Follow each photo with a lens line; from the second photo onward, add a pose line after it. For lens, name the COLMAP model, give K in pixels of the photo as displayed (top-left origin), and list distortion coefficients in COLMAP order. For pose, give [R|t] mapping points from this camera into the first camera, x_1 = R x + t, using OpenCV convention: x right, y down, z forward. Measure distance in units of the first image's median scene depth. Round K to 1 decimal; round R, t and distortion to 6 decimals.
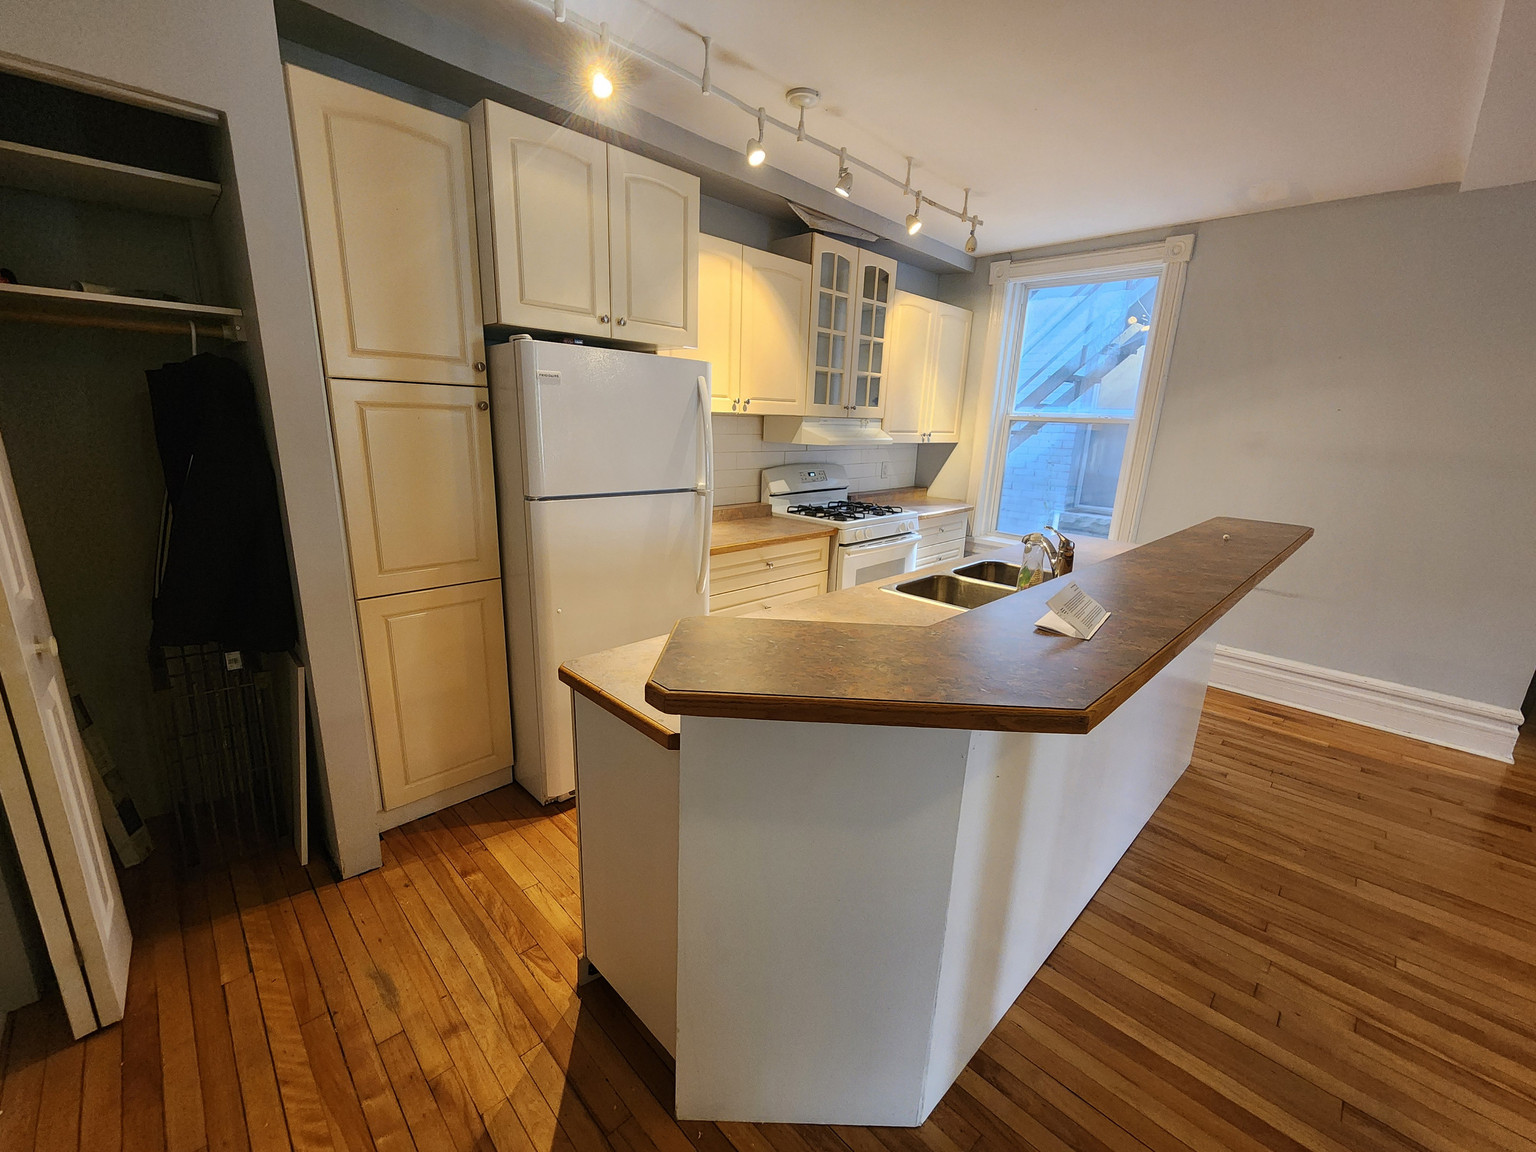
lens RADIAL K [[631.5, 0, 765.7], [0, 631.5, 580.7], [0, 0, 1]] dist [0.000518, 0.000663]
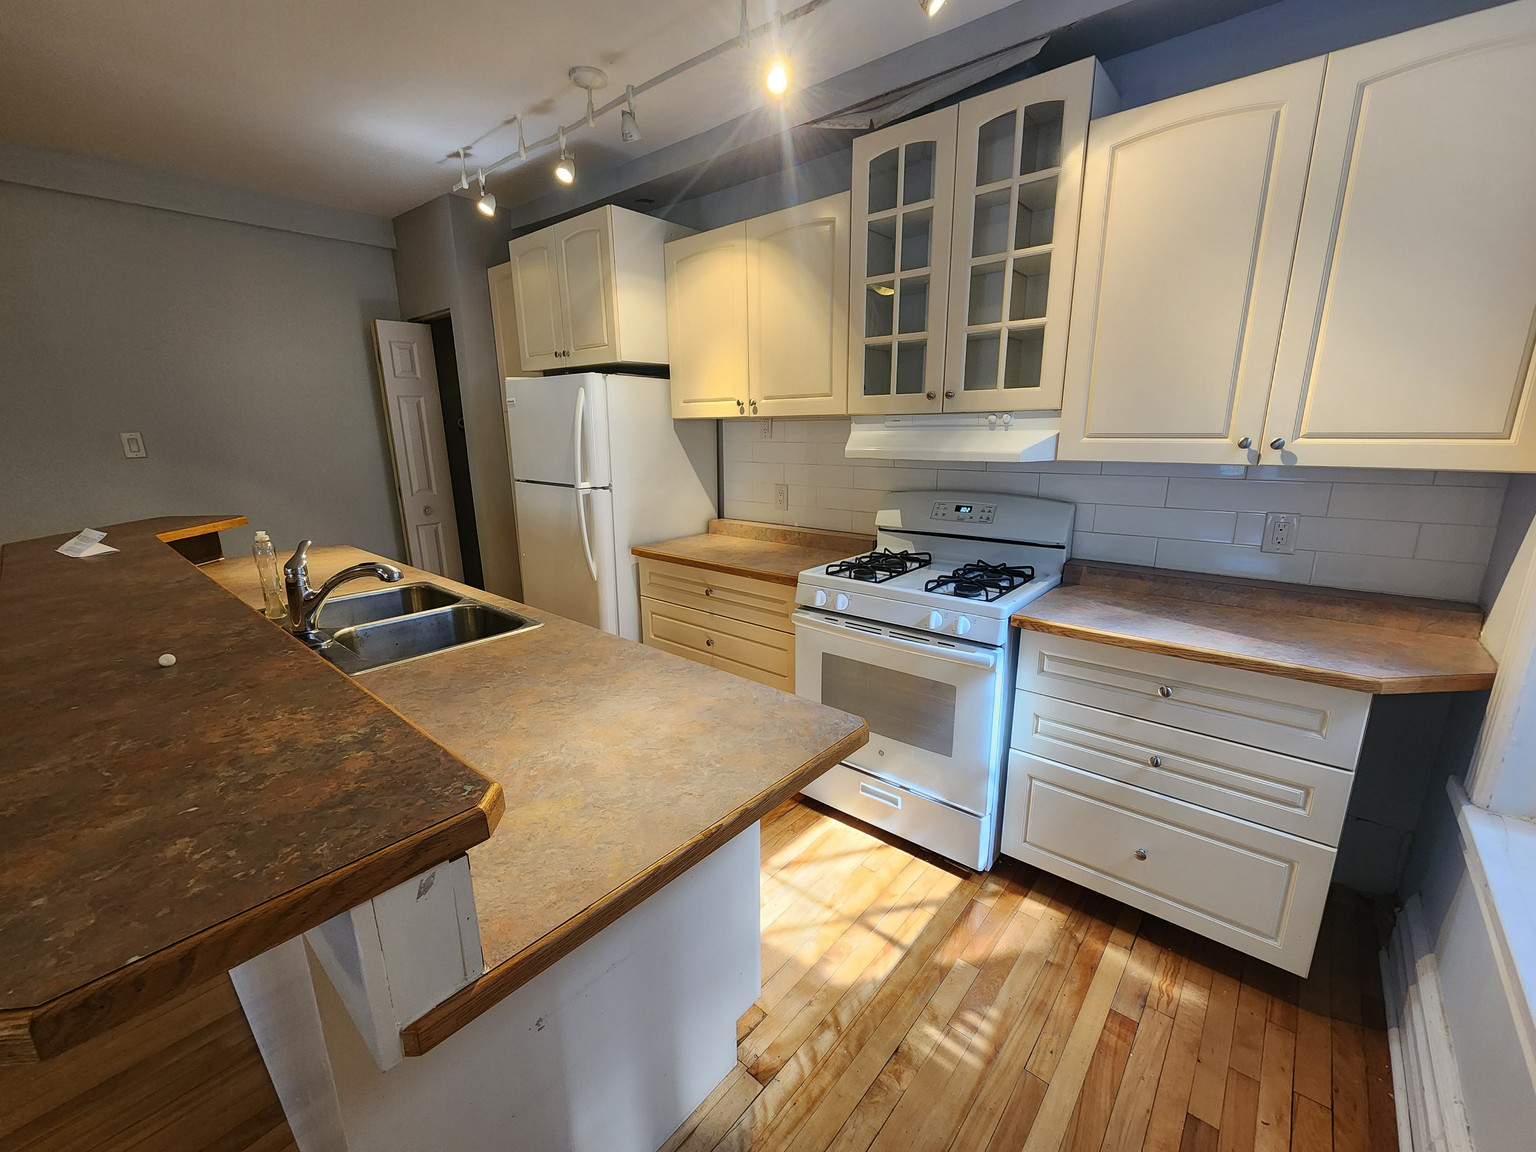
lens RADIAL K [[631.5, 0, 765.7], [0, 631.5, 580.7], [0, 0, 1]] dist [0.000518, 0.000663]
pose [[0.082375, 0.207597, -0.974740, 0.750092], [-0.236926, 0.954103, 0.183179, -0.191220], [0.968029, 0.215852, 0.127779, 0.853015]]
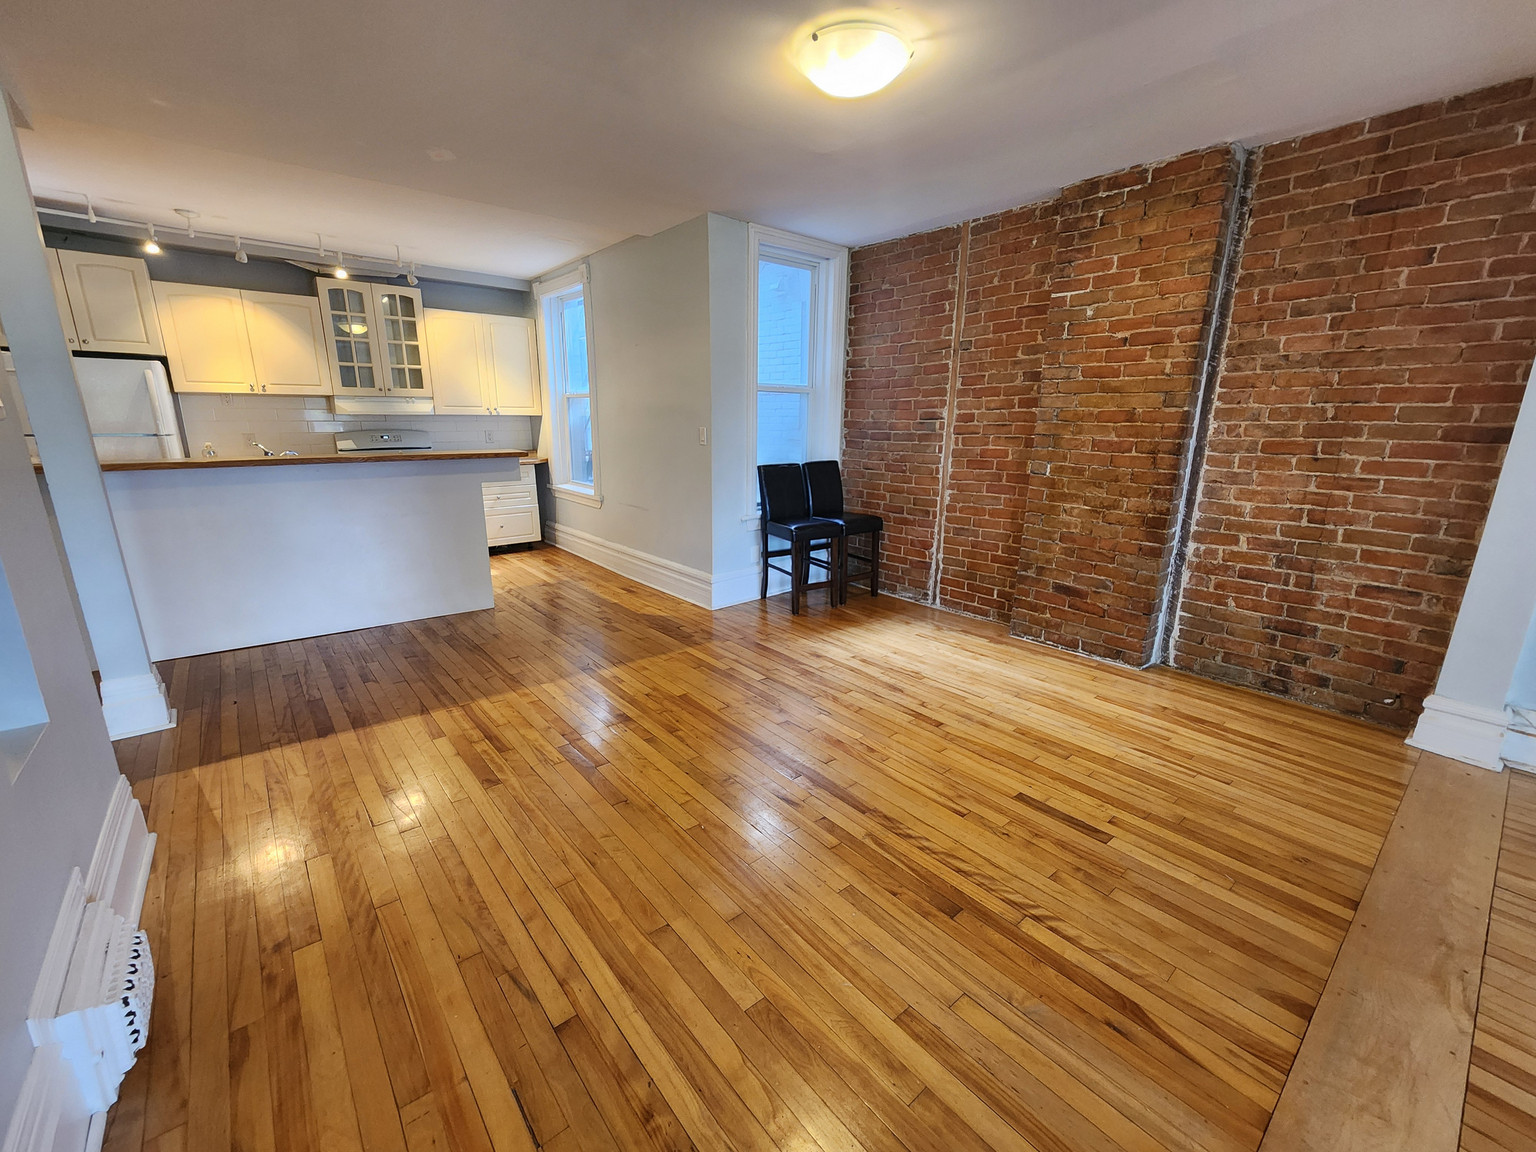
lens RADIAL K [[634.2, 0, 767.8], [0, 634.2, 579.1], [0, 0, 1]] dist [0.000929, -0.000019]
pose [[0.996049, -0.001406, -0.088791, 1.219958], [0.001221, 0.999997, -0.002141, 0.183386], [0.088793, 0.002024, 0.996048, -0.421345]]
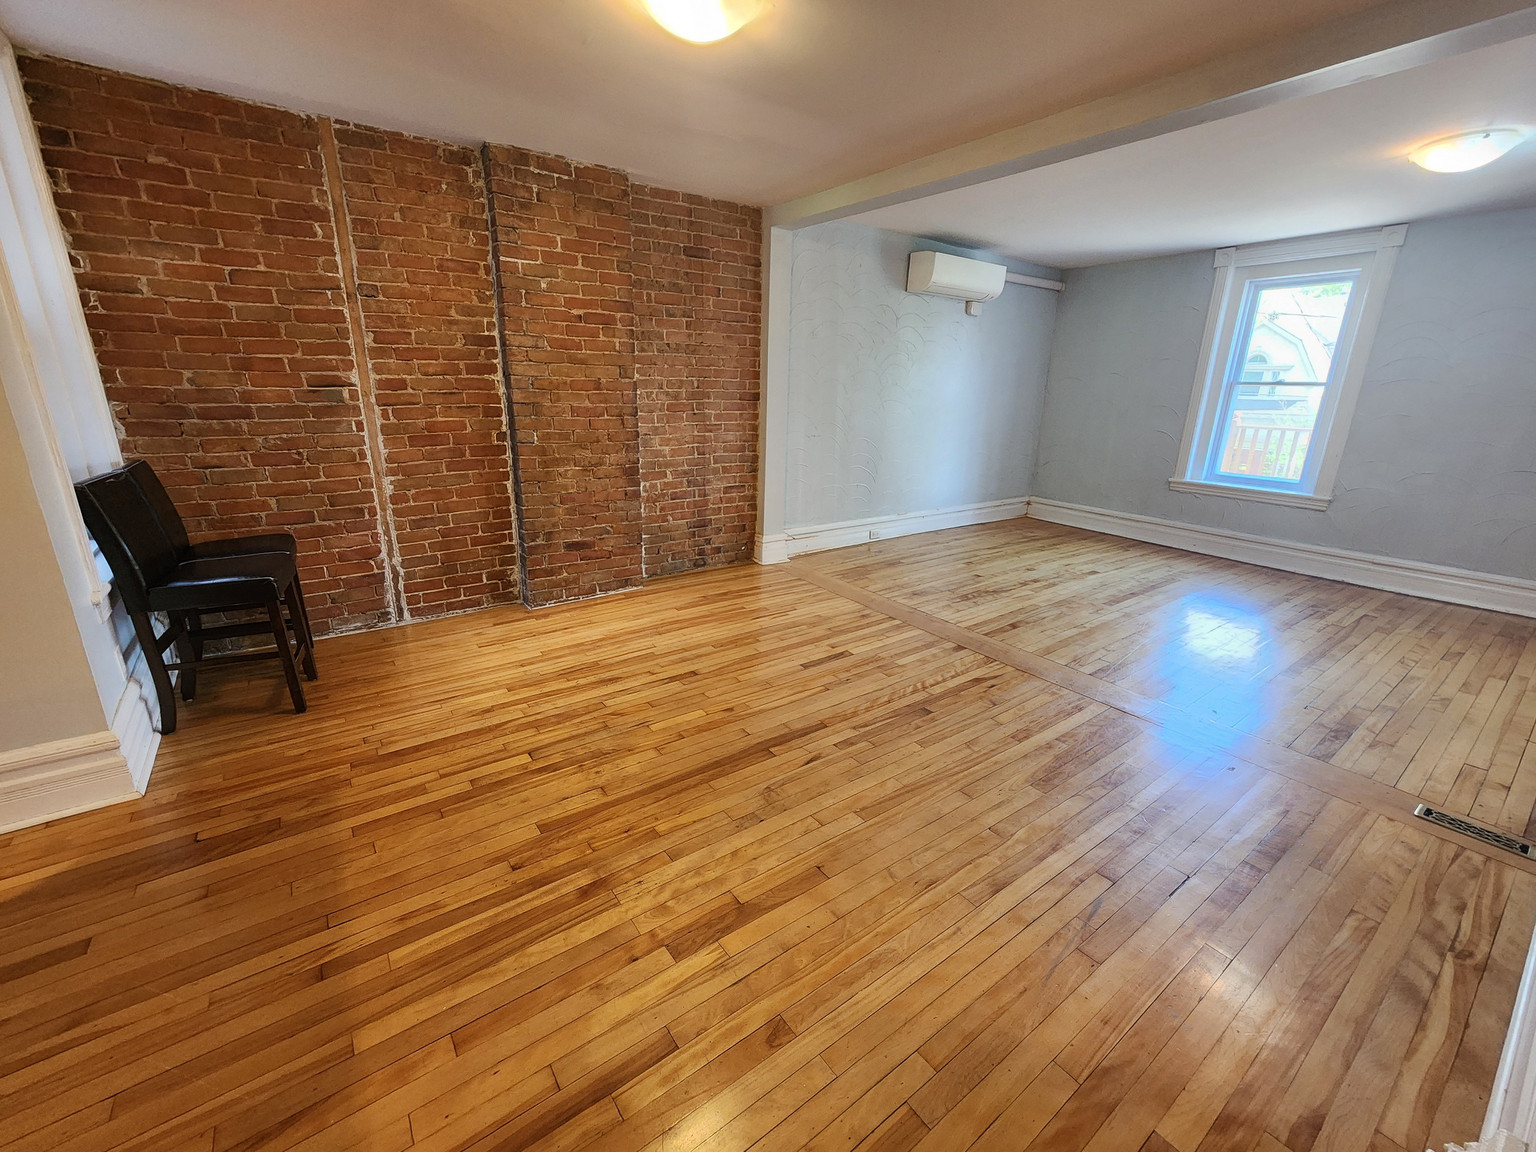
lens RADIAL K [[631.5, 0, 765.7], [0, 631.5, 580.7], [0, 0, 1]] dist [0.000518, 0.000663]
pose [[0.155231, -0.319304, 0.934852, 0.589058], [0.232971, 0.931464, 0.279462, 0.021021], [-0.960014, 0.174413, 0.218981, 0.092358]]
